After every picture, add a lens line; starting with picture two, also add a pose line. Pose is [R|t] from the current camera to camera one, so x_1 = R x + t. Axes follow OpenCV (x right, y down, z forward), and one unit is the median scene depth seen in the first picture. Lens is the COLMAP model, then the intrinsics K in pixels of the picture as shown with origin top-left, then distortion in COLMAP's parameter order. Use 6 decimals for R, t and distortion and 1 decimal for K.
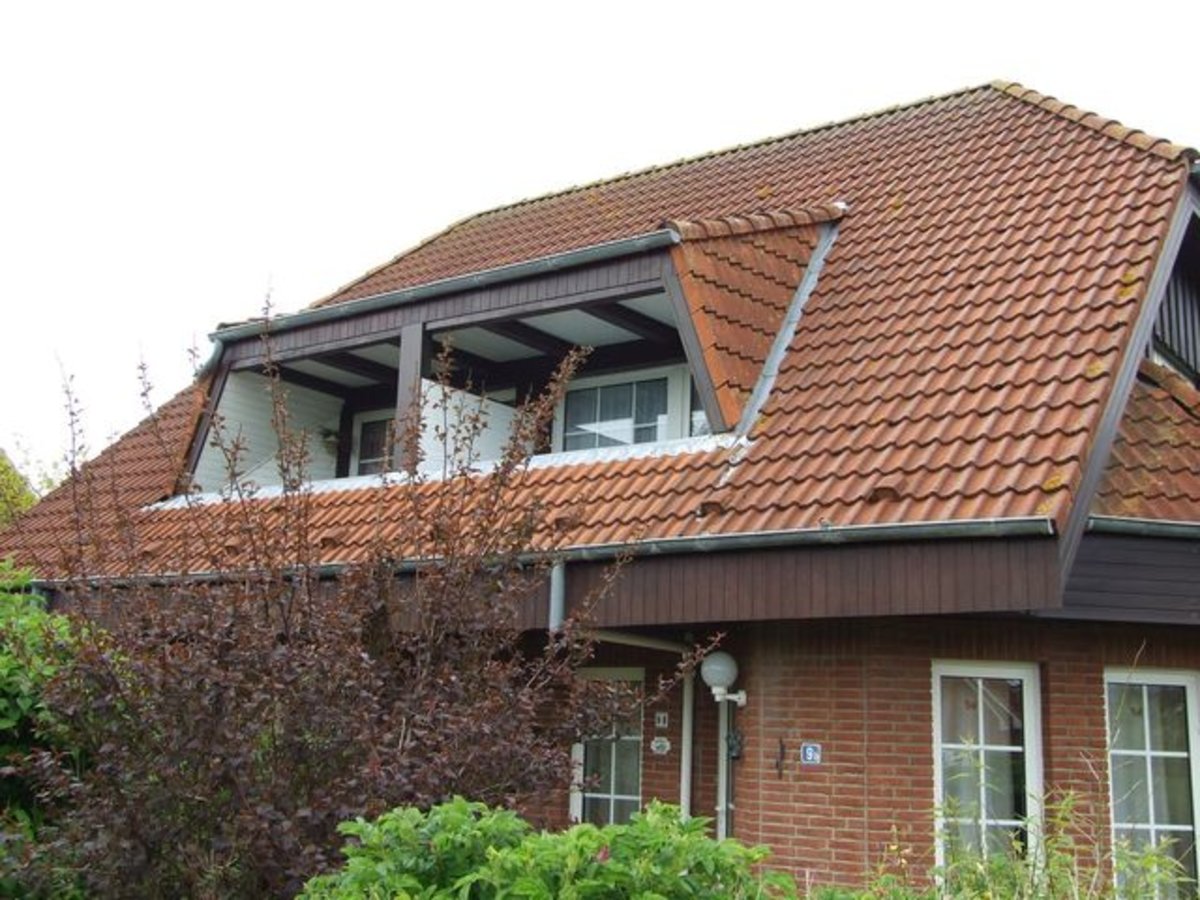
lens RADIAL K [[1432.8, 0, 600.0], [0, 1432.8, 450.0], [0, 0, 1]] dist [-0.006093, -0.004443]
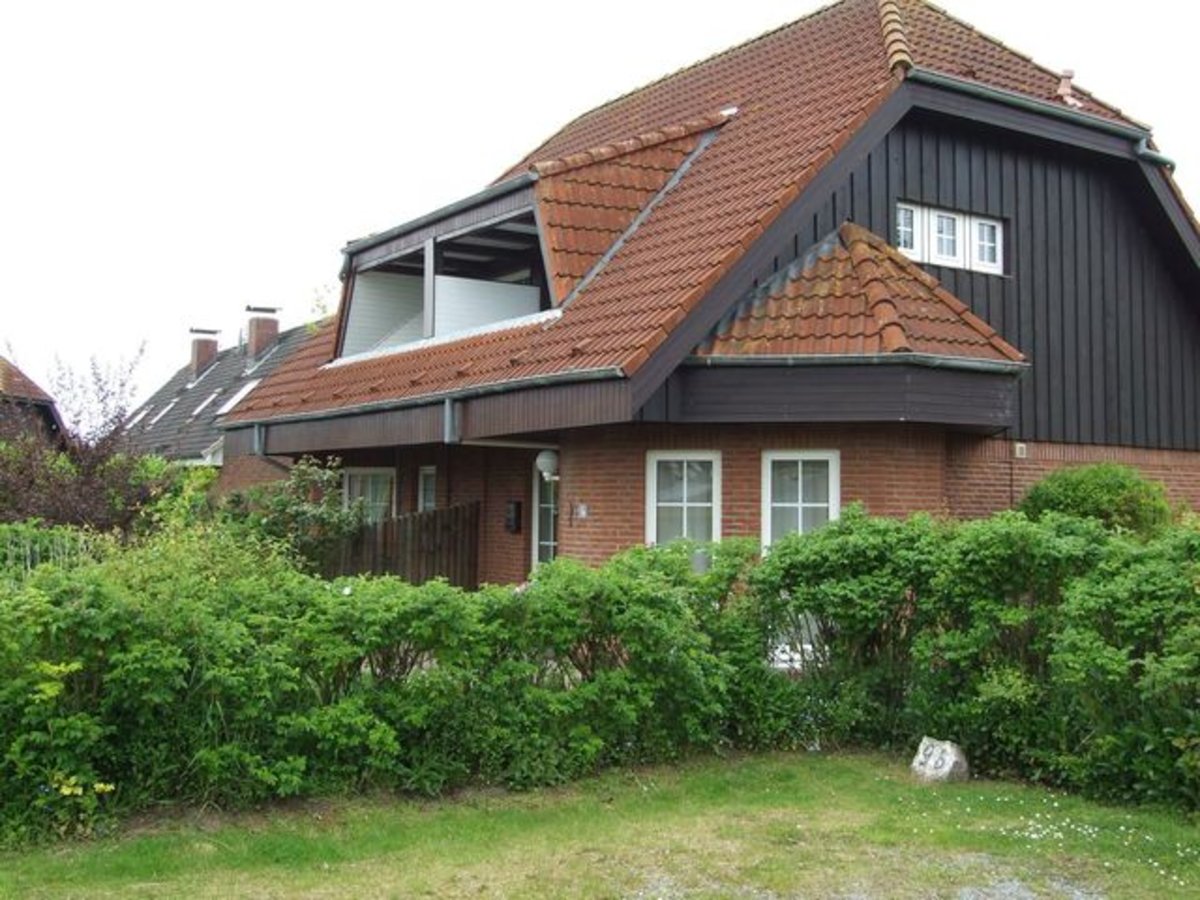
lens RADIAL K [[1432.8, 0, 600.0], [0, 1432.8, 450.0], [0, 0, 1]] dist [-0.006093, -0.004443]
pose [[0.934226, -0.044237, -0.353929, 0.499521], [0.095690, 0.986988, 0.129220, -0.041953], [0.343607, -0.154588, 0.926303, -0.319977]]
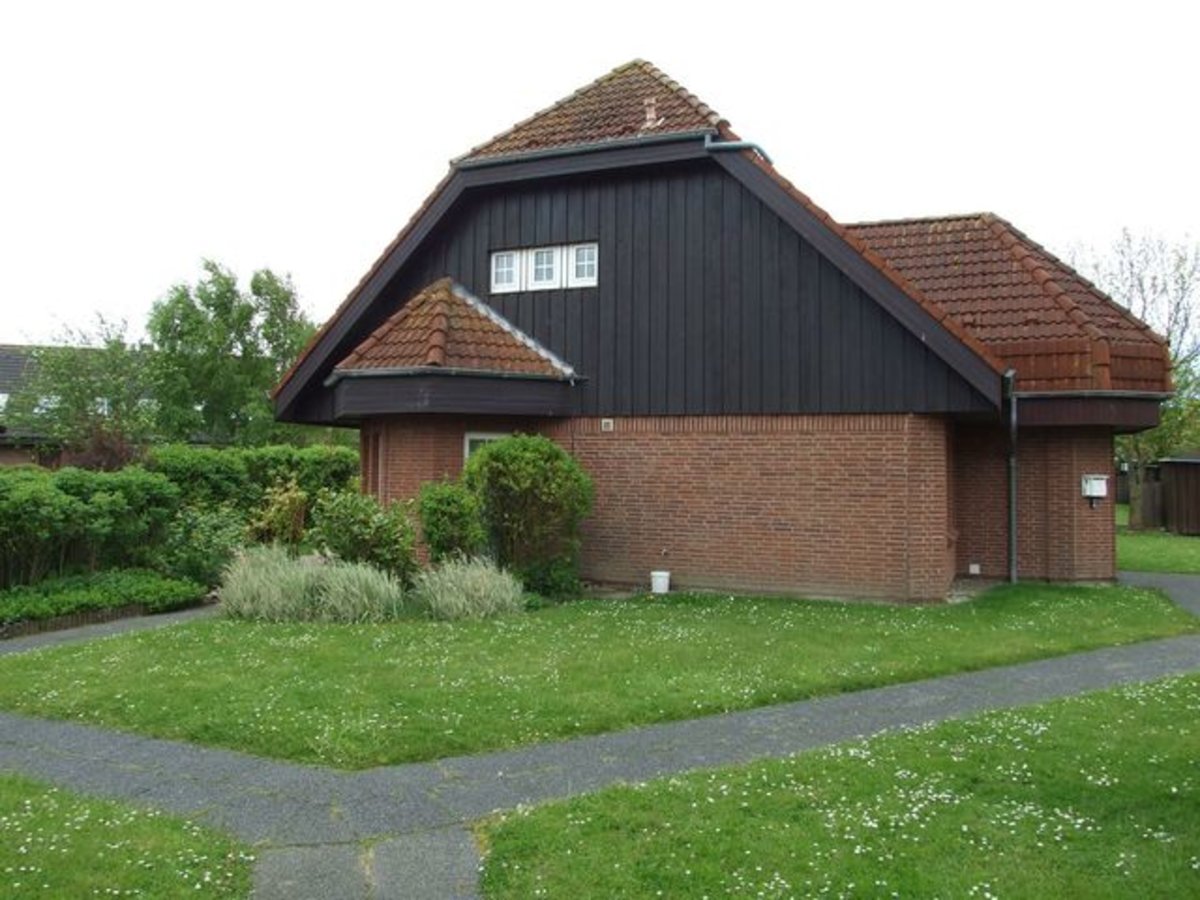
lens RADIAL K [[992.8, 0, 600.0], [0, 992.8, 450.0], [0, 0, 1]] dist [0.001015, -0.000007]
pose [[0.150052, -0.034656, -0.988071, 1.354057], [0.199088, 0.979973, -0.004138, 0.159062], [0.968426, -0.196092, 0.153946, 0.659118]]
